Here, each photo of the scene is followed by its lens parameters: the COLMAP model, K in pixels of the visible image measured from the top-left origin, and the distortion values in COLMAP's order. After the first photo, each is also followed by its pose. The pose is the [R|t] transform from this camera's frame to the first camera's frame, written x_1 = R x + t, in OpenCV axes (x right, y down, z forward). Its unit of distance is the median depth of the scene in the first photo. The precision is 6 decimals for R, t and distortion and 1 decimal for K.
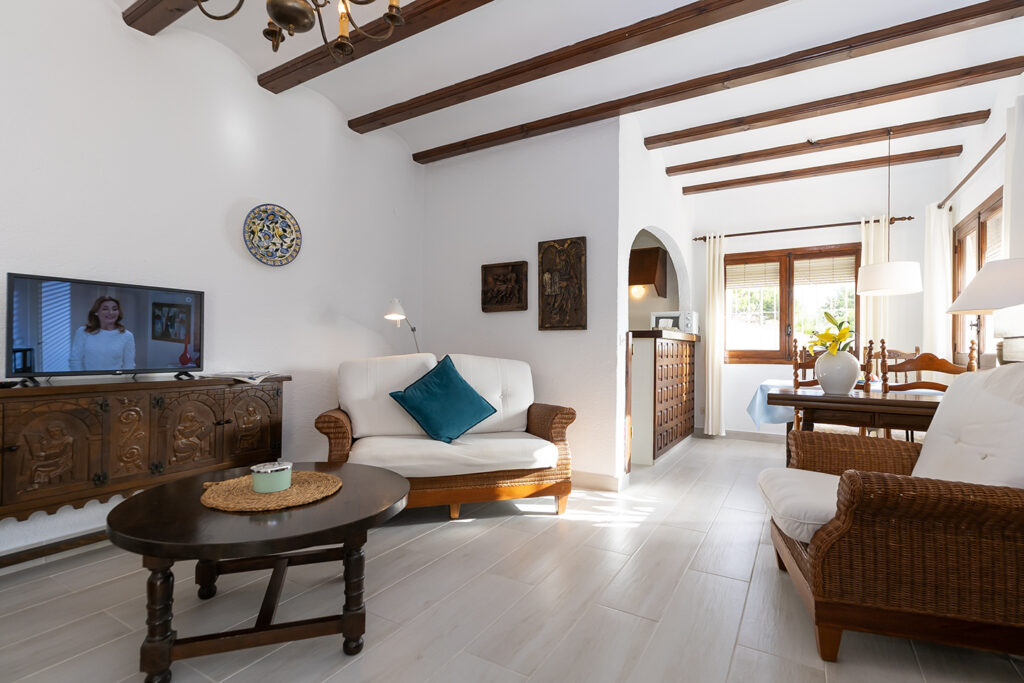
lens RADIAL K [[483.3, 0, 520.1], [0, 483.3, 348.3], [0, 0, 1]] dist [0.001871, 0.000912]
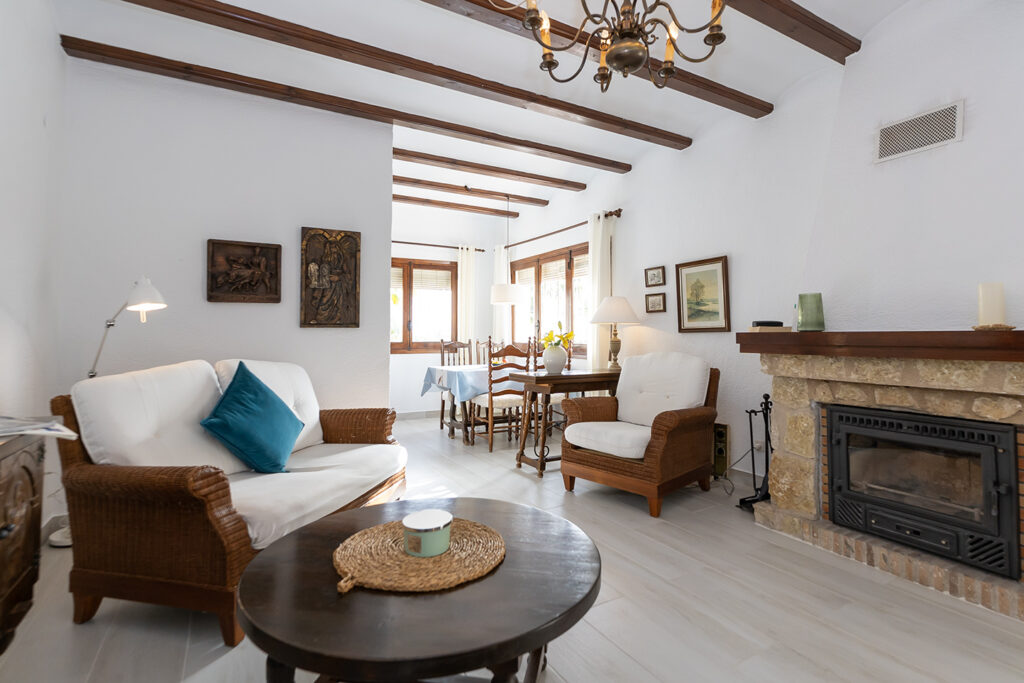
lens RADIAL K [[483.3, 0, 519.0], [0, 483.3, 332.5], [0, 0, 1]] dist [0.001871, 0.000912]
pose [[0.505653, -0.002105, 0.862735, -0.519621], [0.005852, 0.999982, -0.000990, -0.024951], [-0.862717, 0.005549, 0.505656, 0.219788]]
